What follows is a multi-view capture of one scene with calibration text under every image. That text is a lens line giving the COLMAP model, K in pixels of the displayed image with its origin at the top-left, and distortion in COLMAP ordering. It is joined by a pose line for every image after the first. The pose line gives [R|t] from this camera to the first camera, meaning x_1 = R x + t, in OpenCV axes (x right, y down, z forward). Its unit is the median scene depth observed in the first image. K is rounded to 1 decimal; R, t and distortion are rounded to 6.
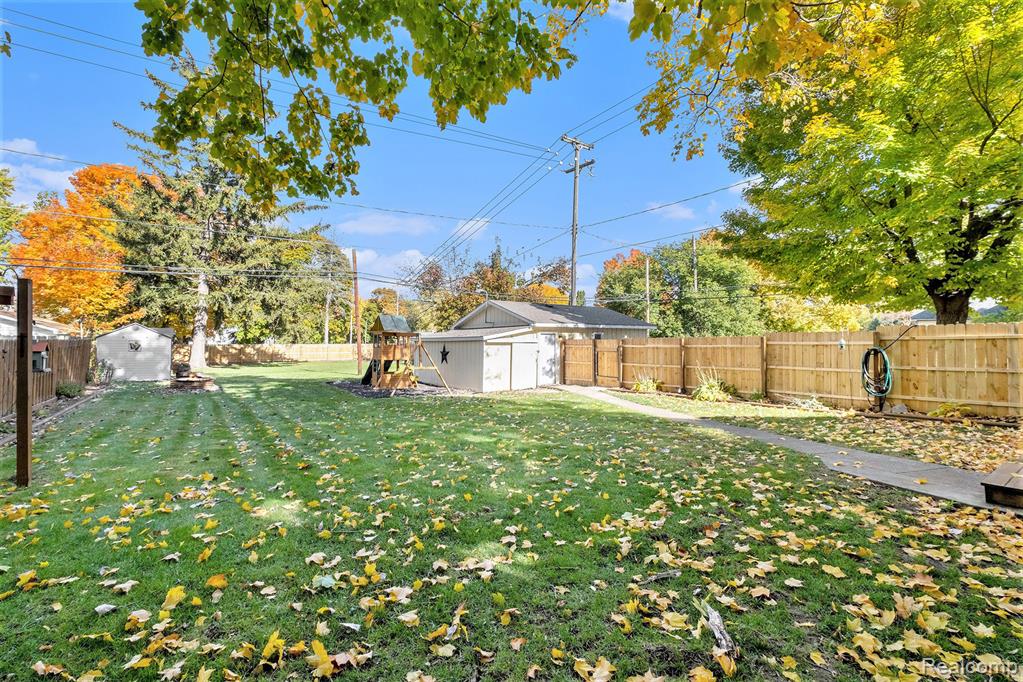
lens RADIAL K [[458.9, 0, 517.2], [0, 458.9, 342.4], [0, 0, 1]] dist [0.001641, 0.000368]
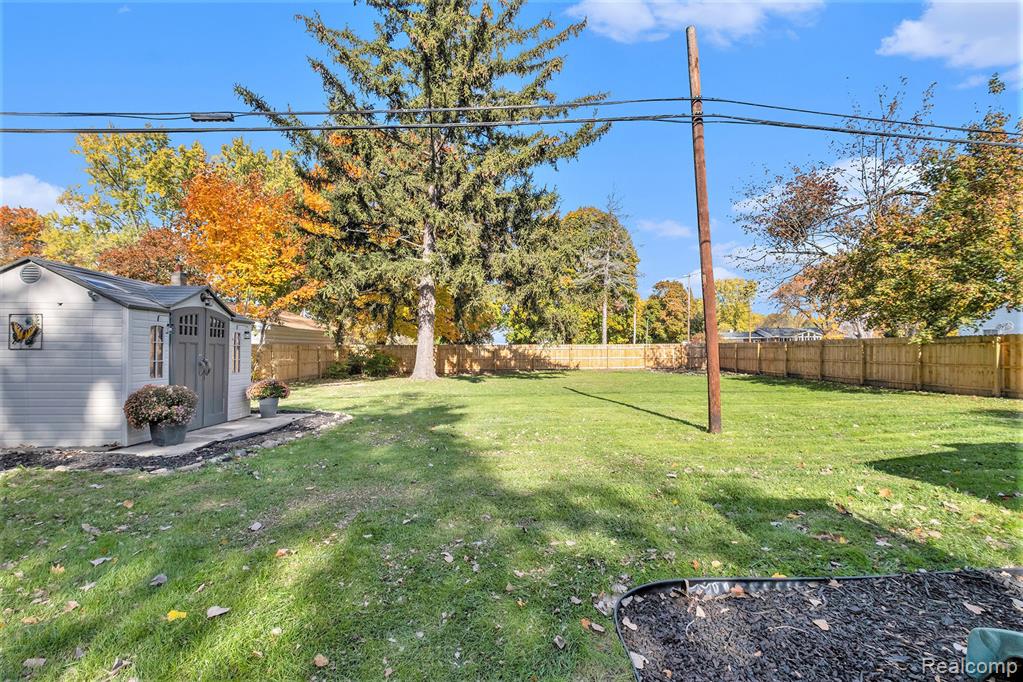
lens RADIAL K [[458.9, 0, 512.7], [0, 458.9, 343.1], [0, 0, 1]] dist [0.001641, 0.000368]
pose [[0.831424, -0.008442, -0.555574, -0.155830], [0.004623, 0.999955, -0.008276, 0.006851], [0.555619, 0.004313, 0.831426, 0.367104]]
